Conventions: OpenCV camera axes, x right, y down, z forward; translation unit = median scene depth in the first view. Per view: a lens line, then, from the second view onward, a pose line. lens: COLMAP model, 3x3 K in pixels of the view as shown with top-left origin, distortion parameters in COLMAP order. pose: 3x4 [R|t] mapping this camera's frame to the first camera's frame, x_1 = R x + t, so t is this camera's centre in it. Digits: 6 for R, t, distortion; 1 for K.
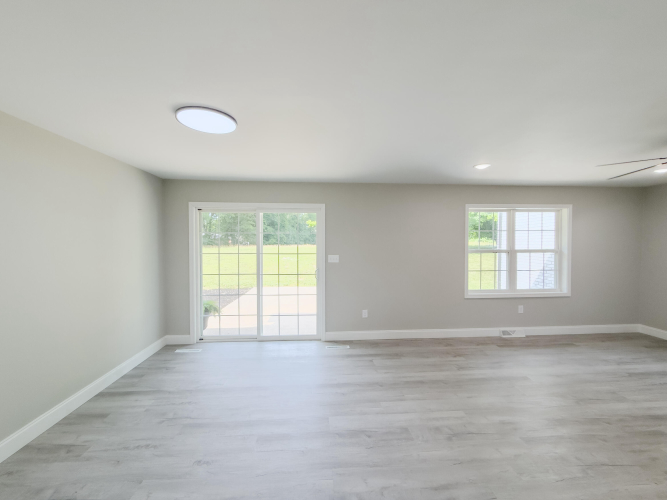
lens RADIAL K [[266.4, 0, 331.7], [0, 266.4, 247.9], [0, 0, 1]] dist [0.000538, -0.000166]
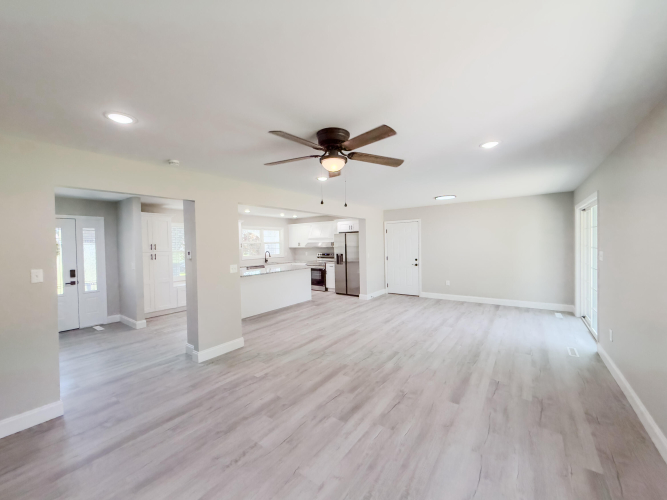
lens RADIAL K [[266.4, 0, 331.7], [0, 266.4, 248.5], [0, 0, 1]] dist [0.000538, -0.000166]
pose [[-0.650084, 0.024226, -0.759476, 1.538377], [-0.000400, 0.999481, 0.032223, -0.013443], [0.759863, 0.021252, -0.649736, 1.188965]]
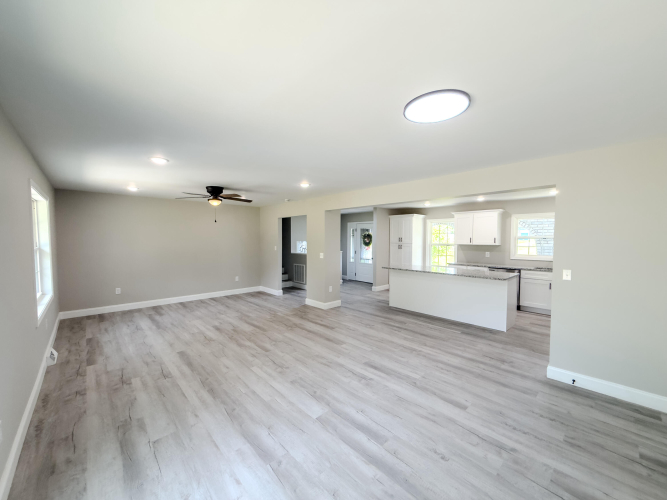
lens RADIAL K [[266.4, 0, 331.1], [0, 266.4, 253.1], [0, 0, 1]] dist [0.000538, -0.000166]
pose [[-0.620504, -0.045751, 0.782868, -0.587764], [0.017553, 0.997236, 0.072192, -0.030319], [-0.784007, 0.058537, -0.617986, 1.137675]]
